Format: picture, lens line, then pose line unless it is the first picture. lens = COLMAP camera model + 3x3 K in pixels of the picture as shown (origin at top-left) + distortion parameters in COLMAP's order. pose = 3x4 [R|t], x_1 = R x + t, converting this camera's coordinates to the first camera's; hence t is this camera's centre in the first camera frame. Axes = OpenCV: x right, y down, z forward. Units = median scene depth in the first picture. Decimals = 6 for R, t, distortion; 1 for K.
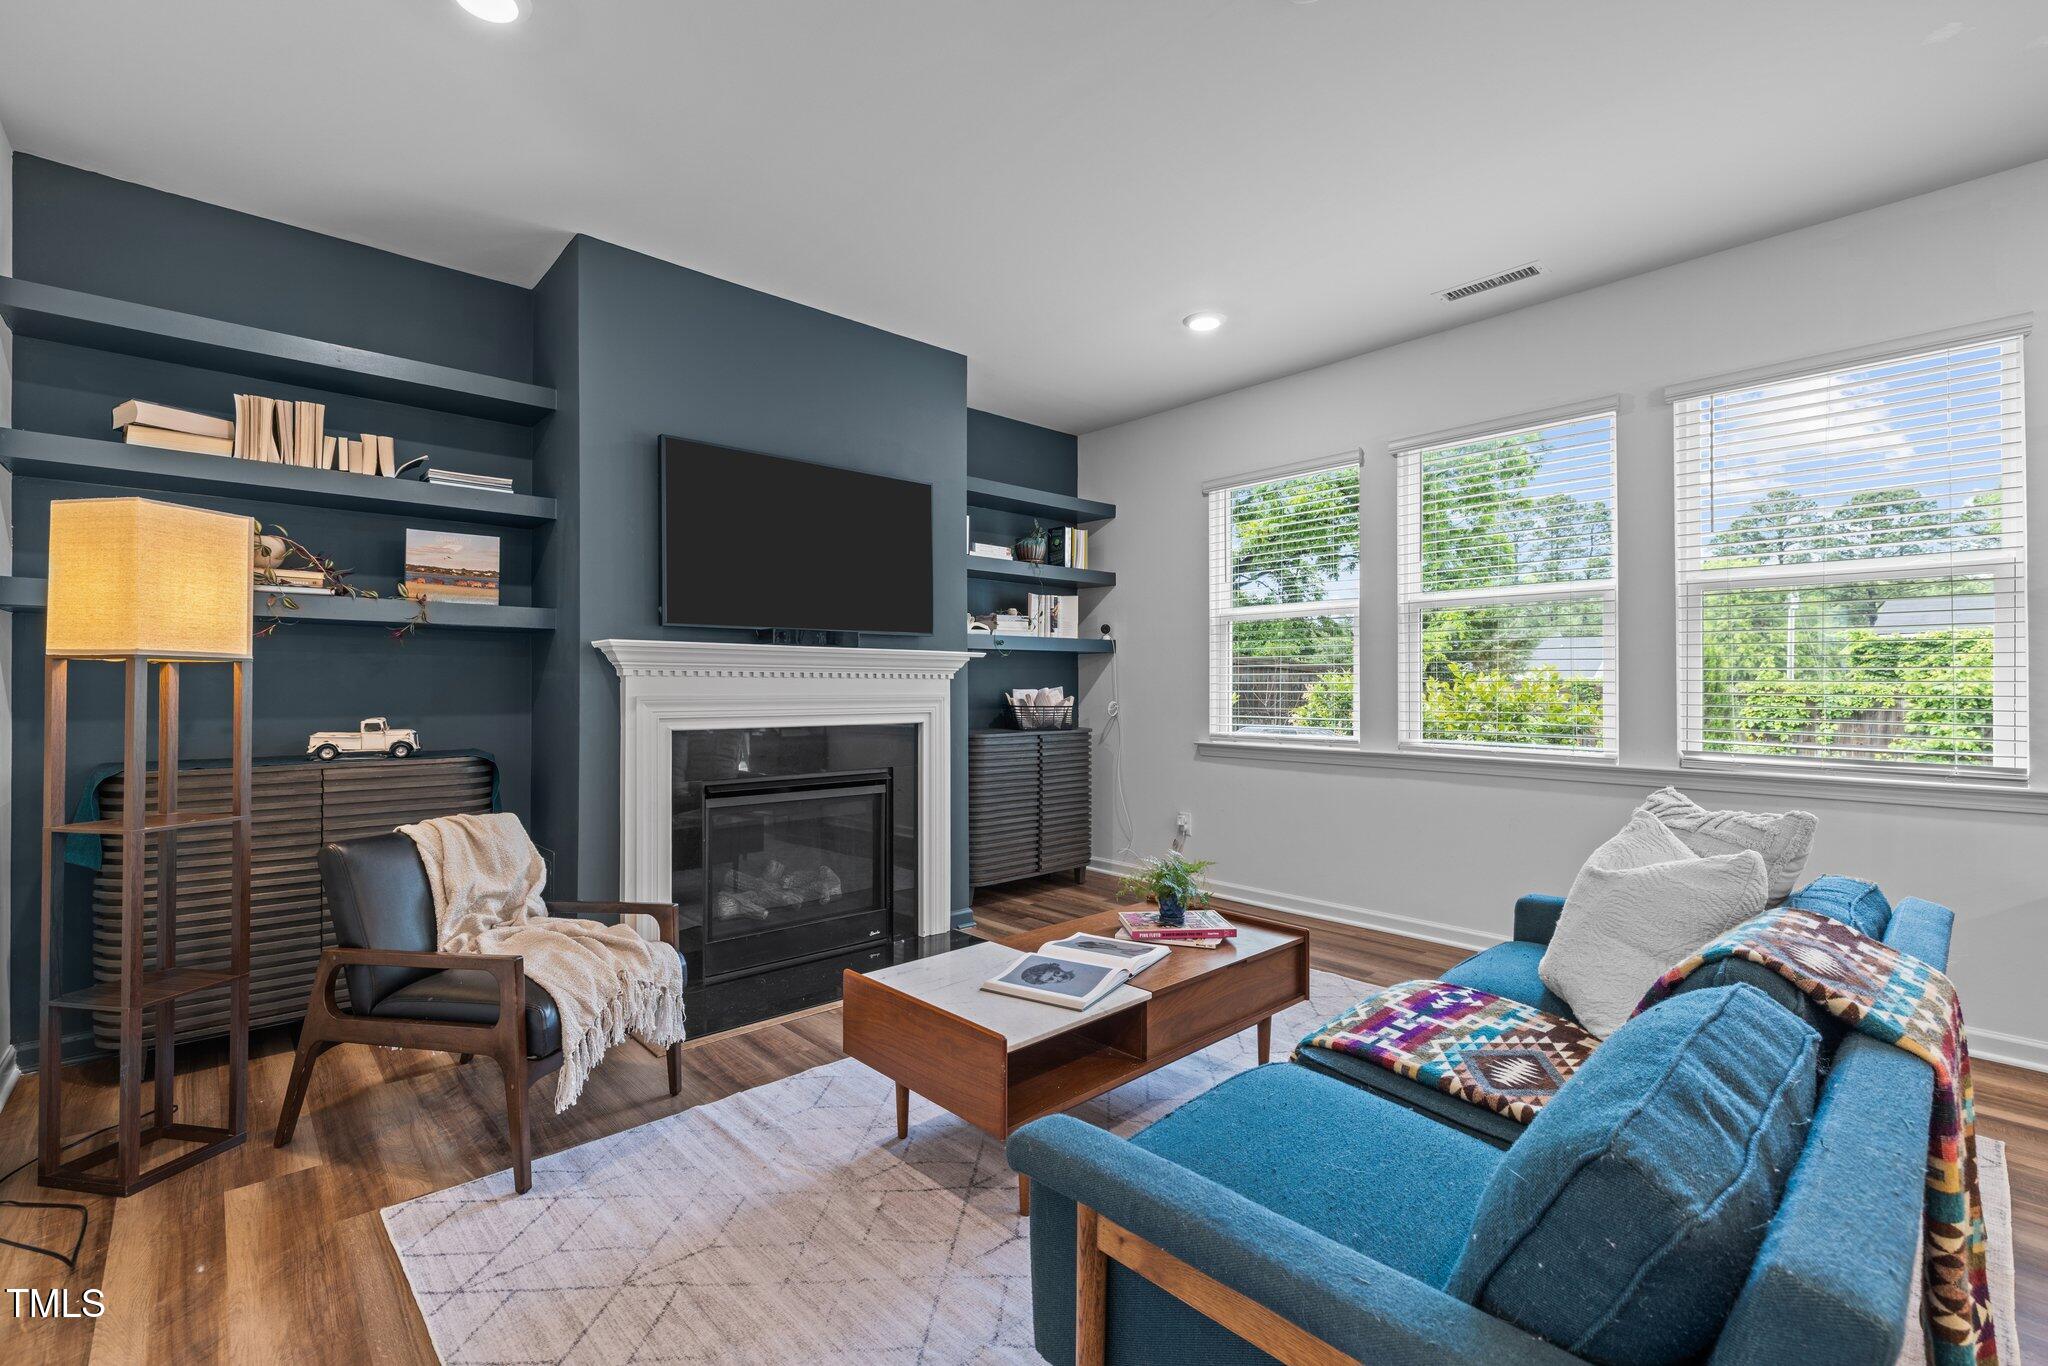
lens RADIAL K [[874.8, 0, 1025.1], [0, 874.8, 687.7], [0, 0, 1]] dist [0.000981, -0.000234]
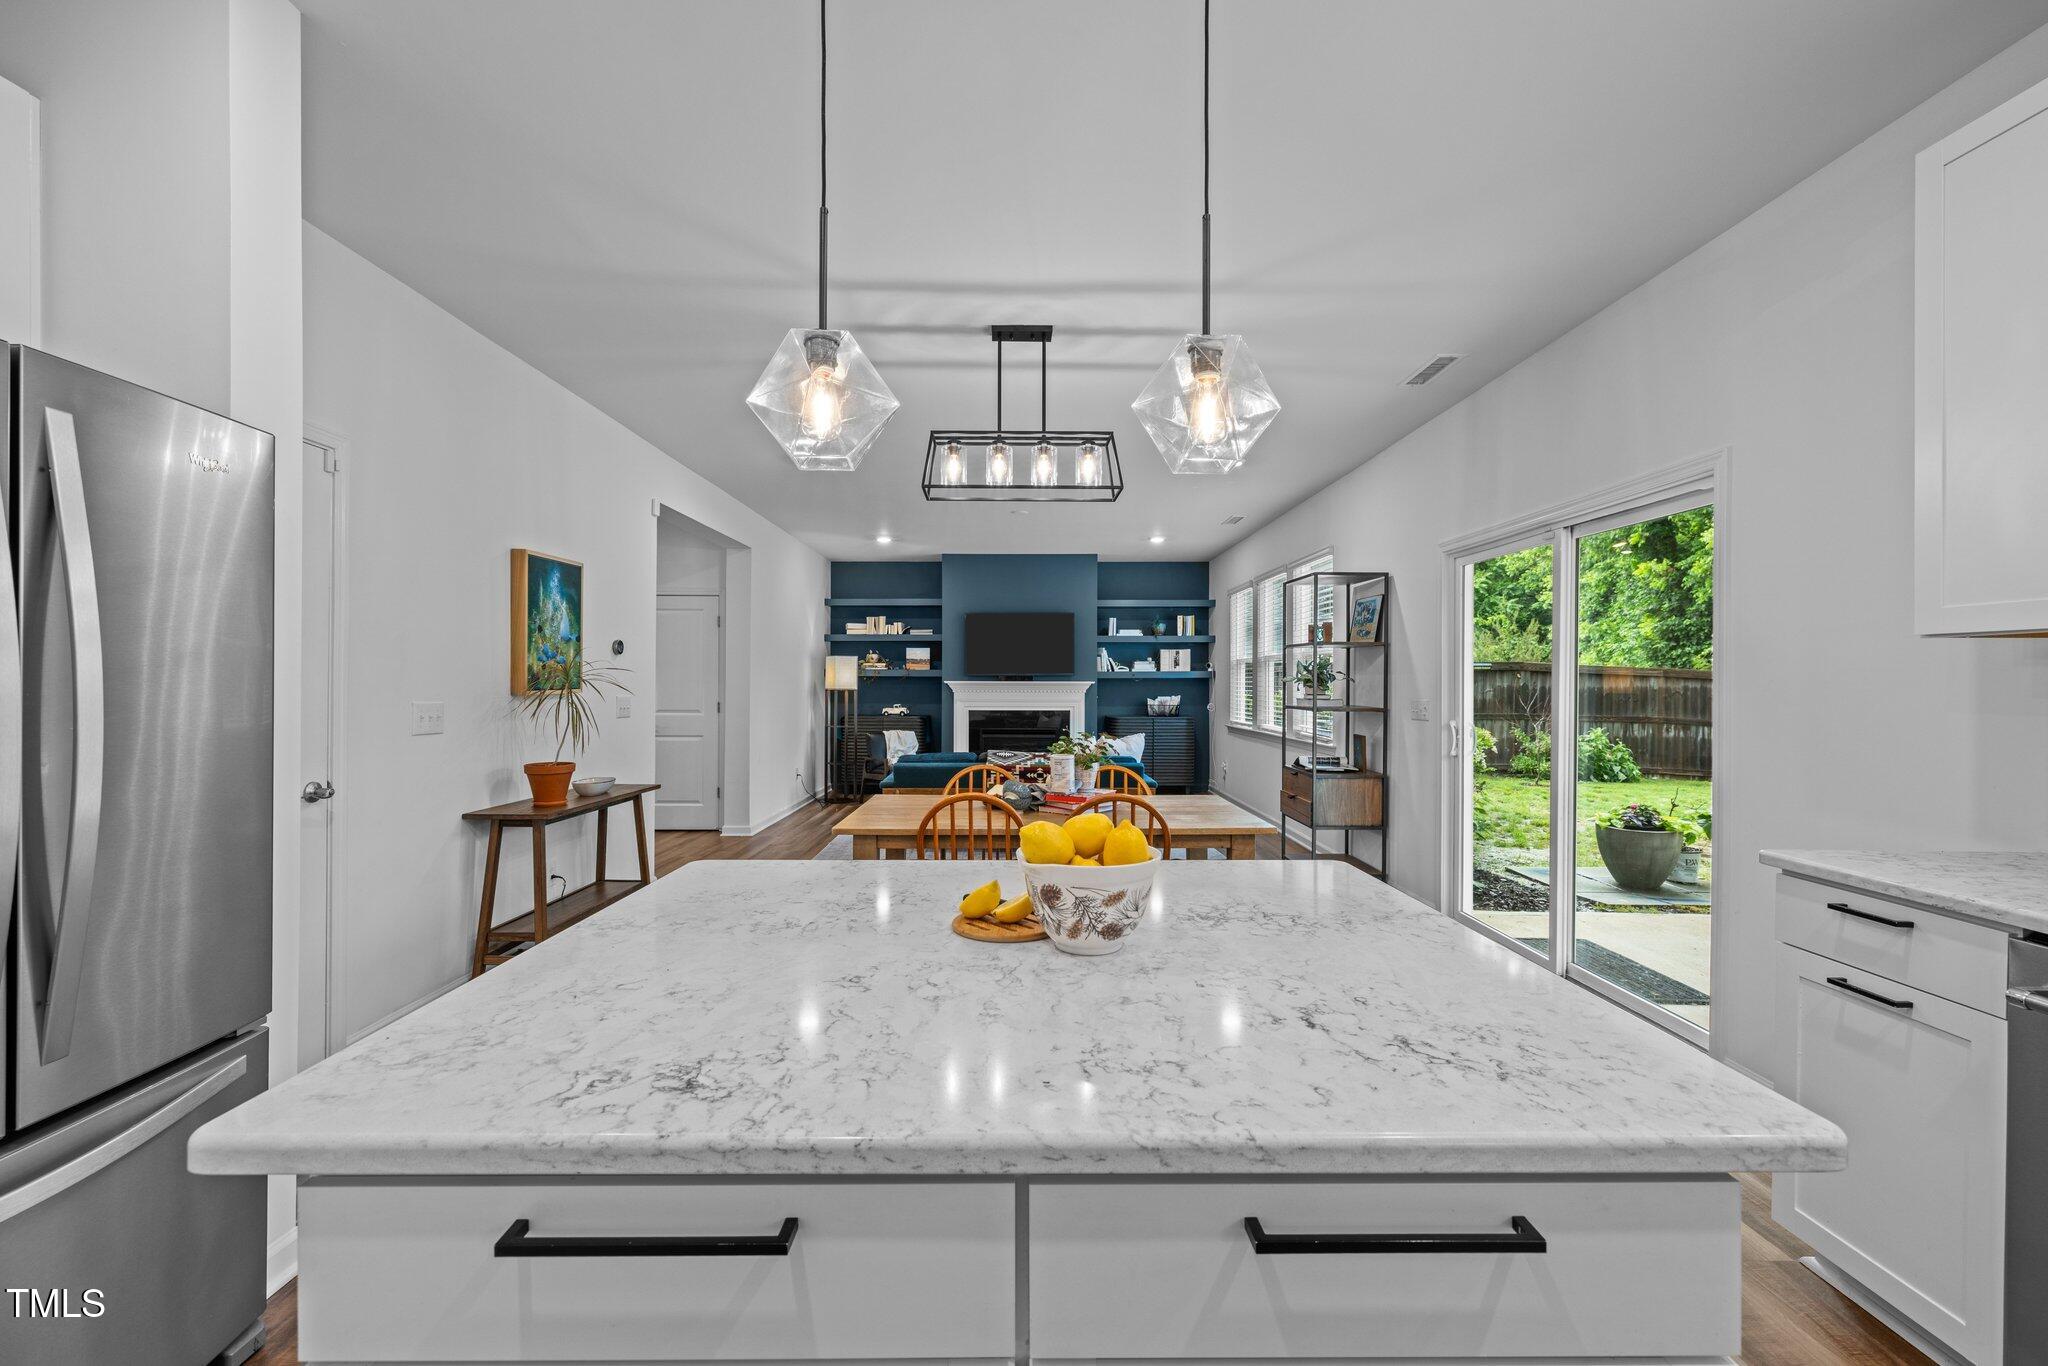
lens RADIAL K [[874.8, 0, 1016.0], [0, 874.8, 683.5], [0, 0, 1]] dist [0.000981, -0.000234]
pose [[0.739662, 0.002770, -0.672973, 1.744020], [-0.003693, 0.999993, 0.000057, -0.044788], [0.672969, 0.002443, 0.739667, -1.118360]]
